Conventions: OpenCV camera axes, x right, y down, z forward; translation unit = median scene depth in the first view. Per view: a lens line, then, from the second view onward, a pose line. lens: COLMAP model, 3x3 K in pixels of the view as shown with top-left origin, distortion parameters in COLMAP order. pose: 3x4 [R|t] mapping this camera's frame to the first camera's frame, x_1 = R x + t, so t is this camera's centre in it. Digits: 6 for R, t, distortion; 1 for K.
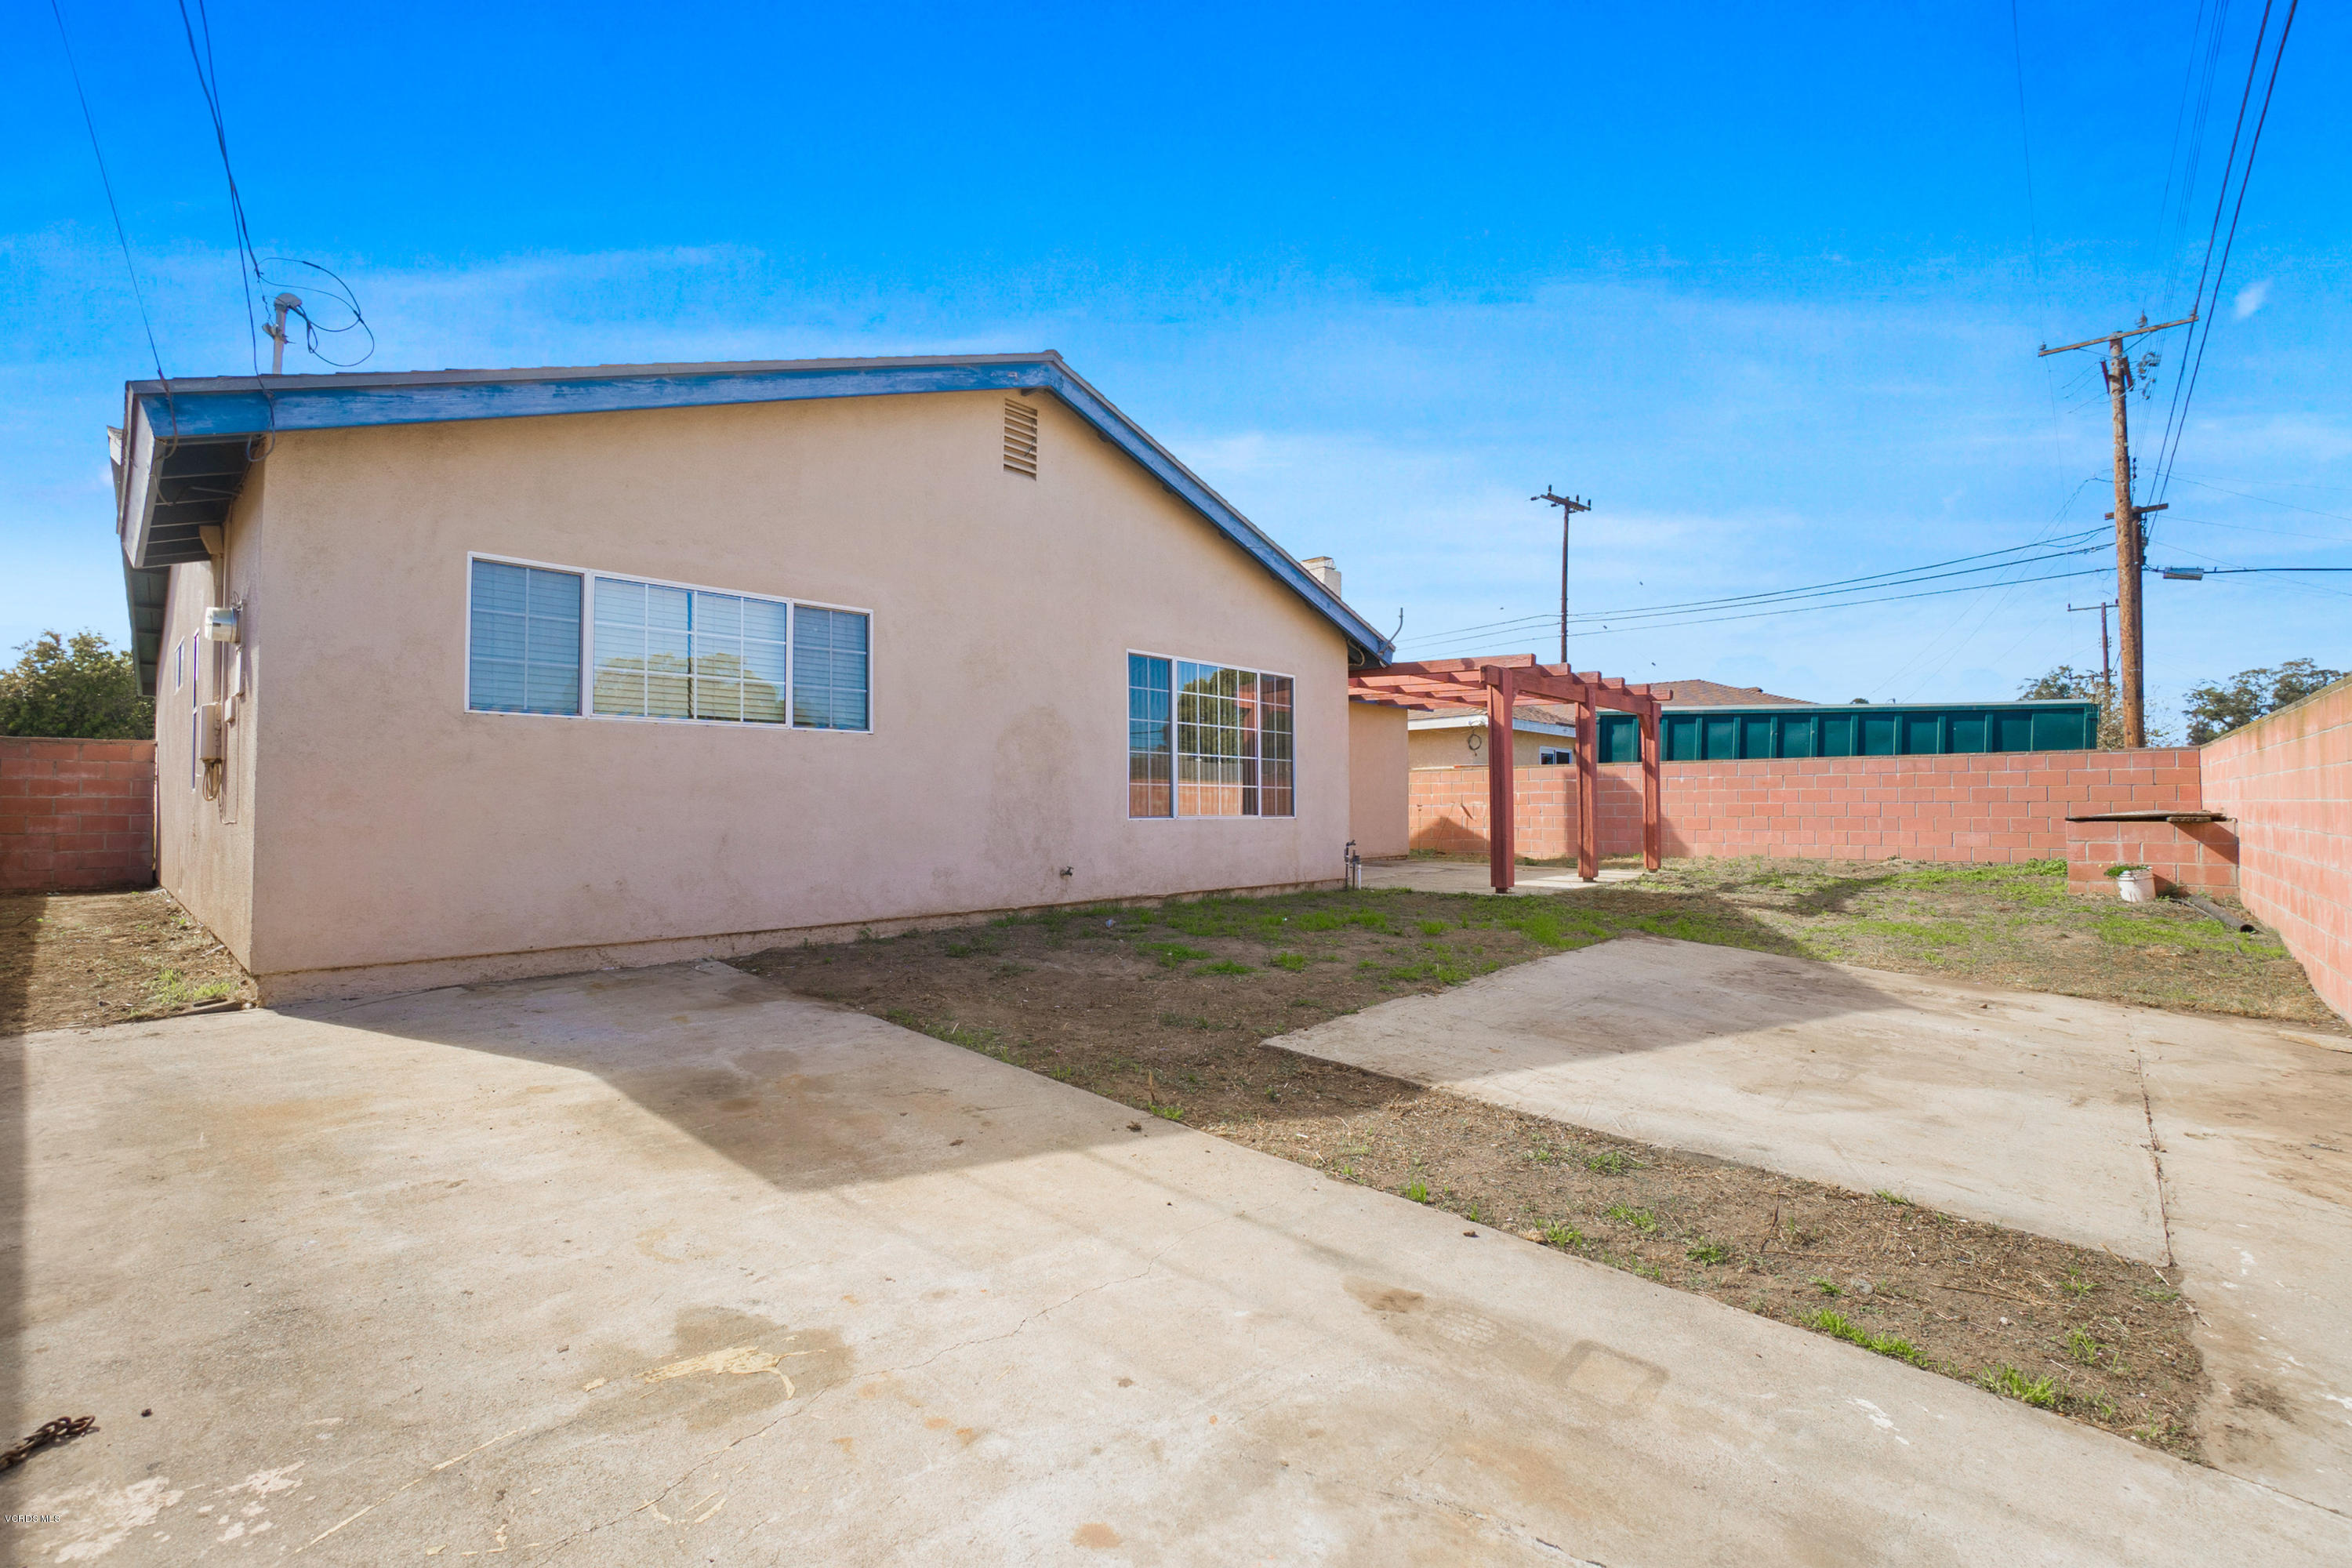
lens RADIAL K [[1039.3, 0, 1176.0], [0, 1039.3, 784.0], [0, 0, 1]] dist [-0.065292, 0.017831]
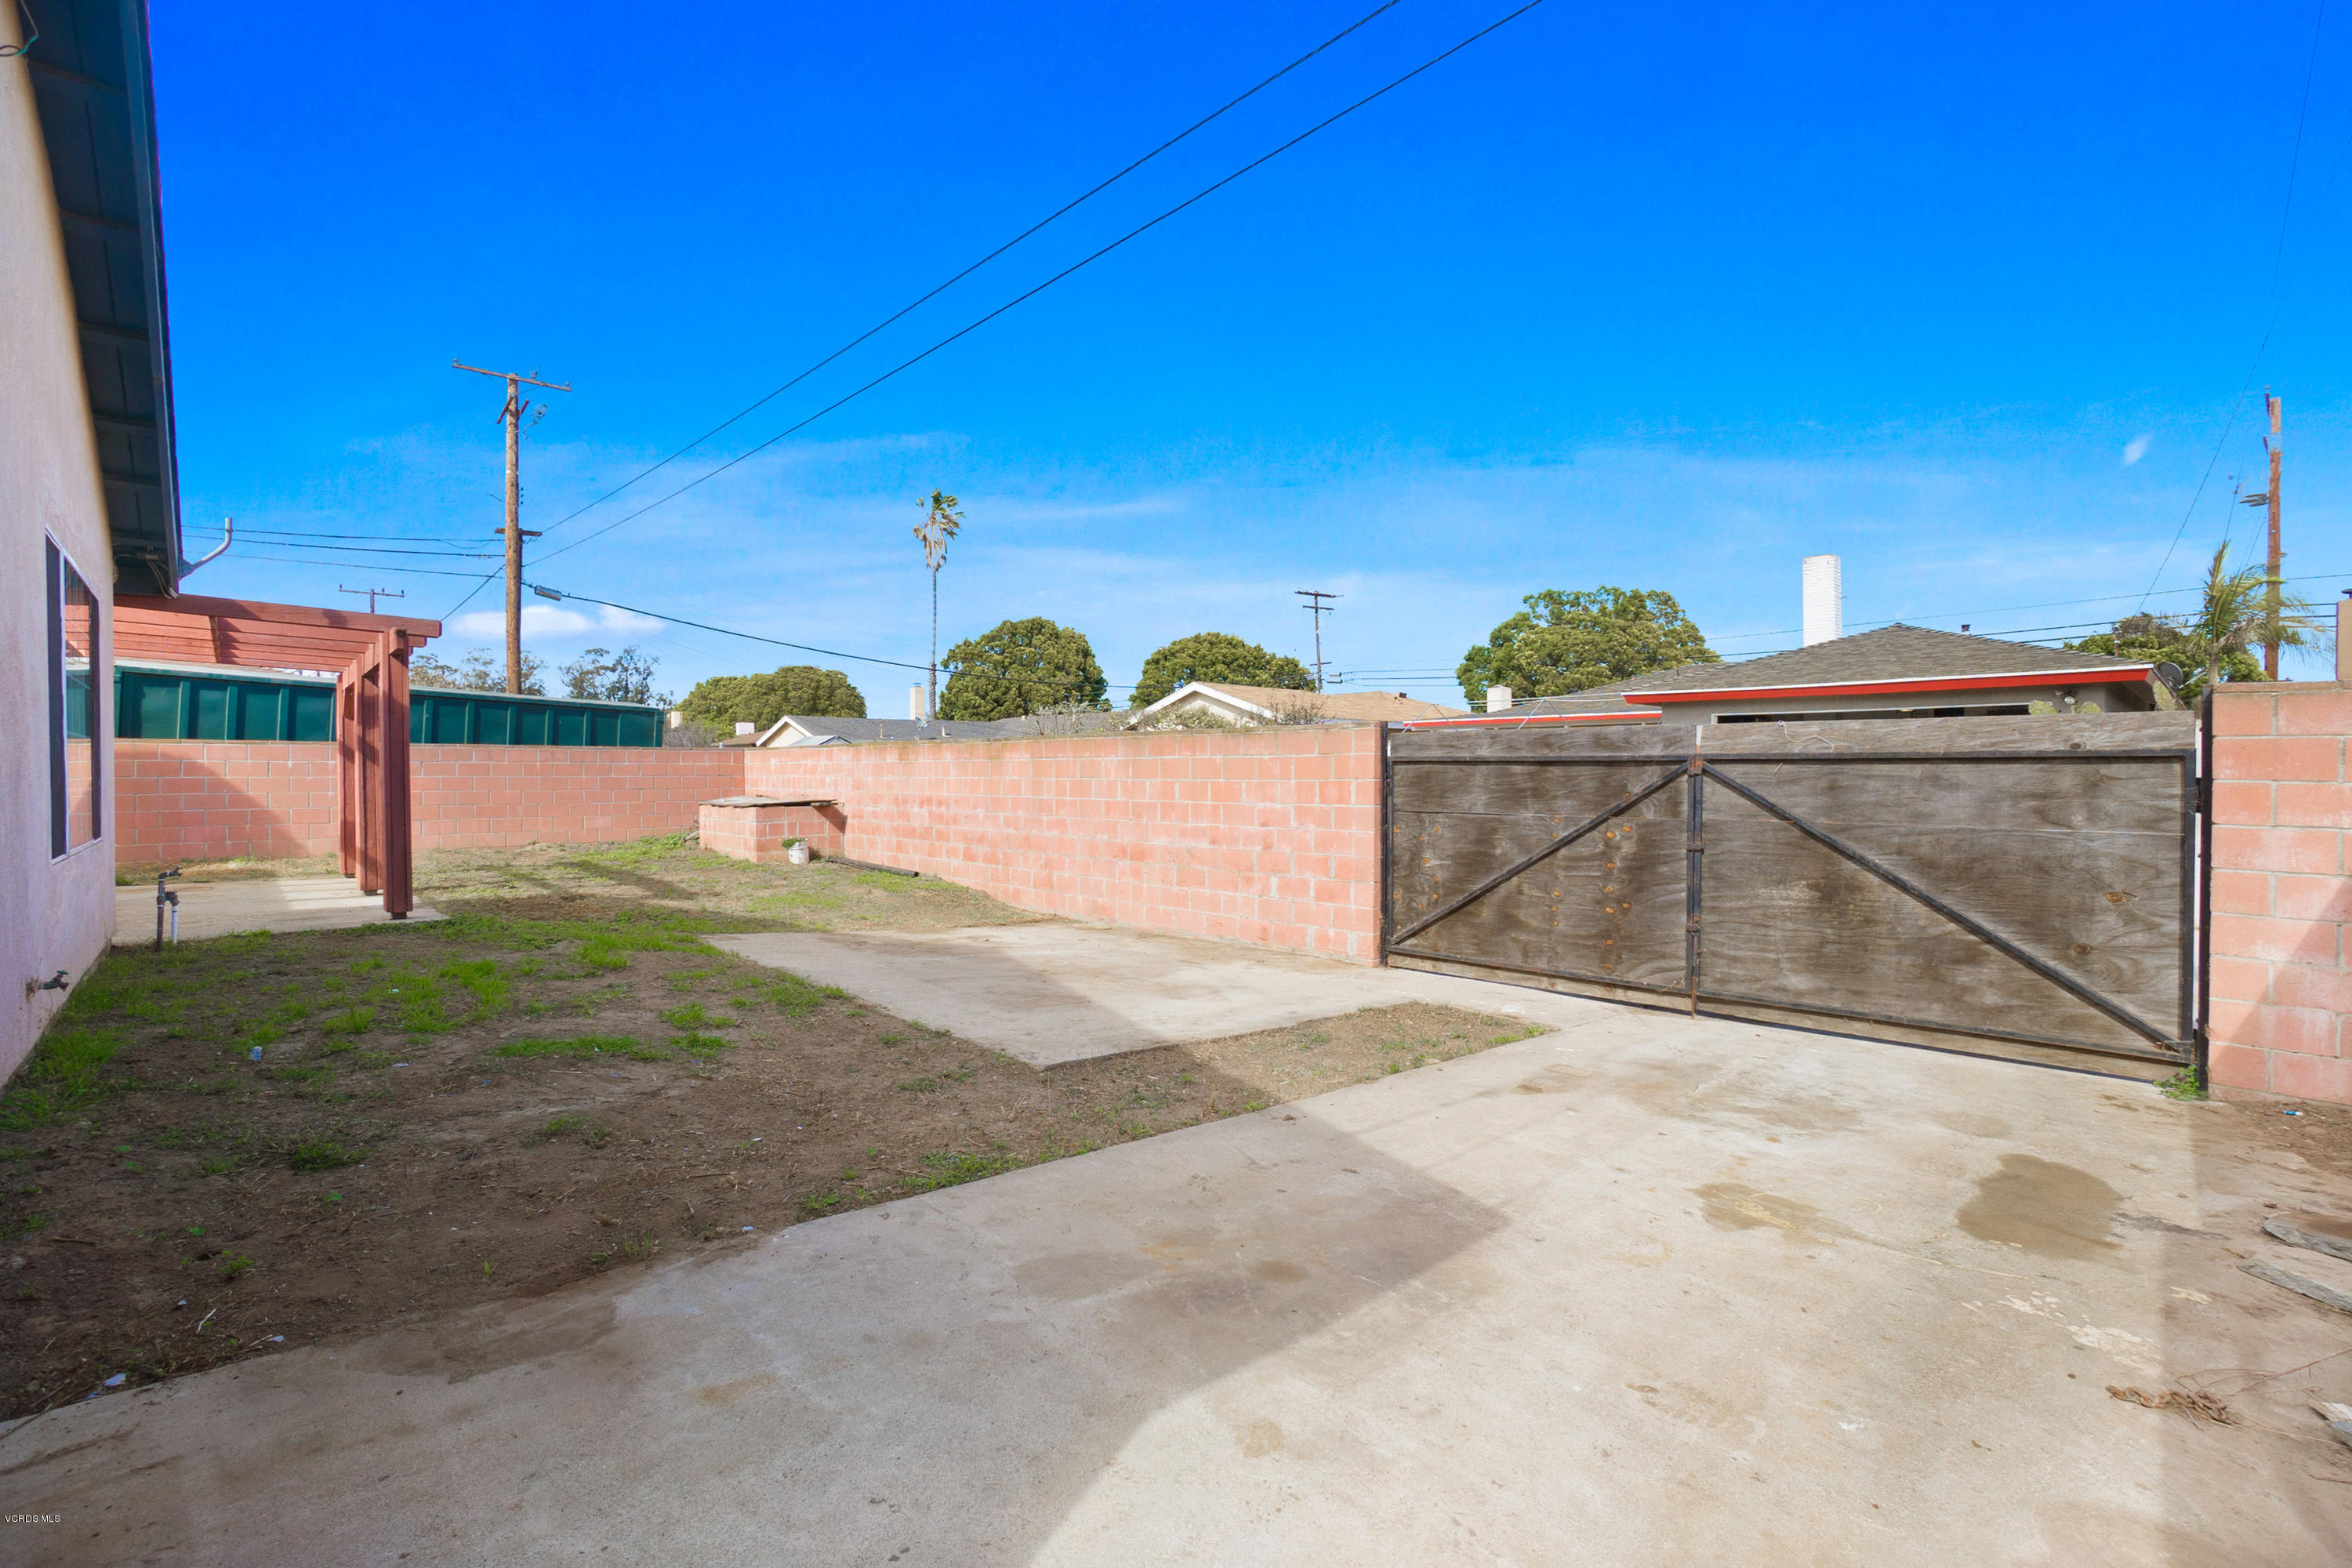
lens RADIAL K [[1026.1, 0, 1176.0], [0, 1026.1, 784.0], [0, 0, 1]] dist [-0.062308, 0.016026]
pose [[0.078407, -0.008234, 0.996887, -1.313921], [-0.021779, 0.999713, 0.009970, -0.062235], [-0.996684, -0.022493, 0.078205, 1.139996]]
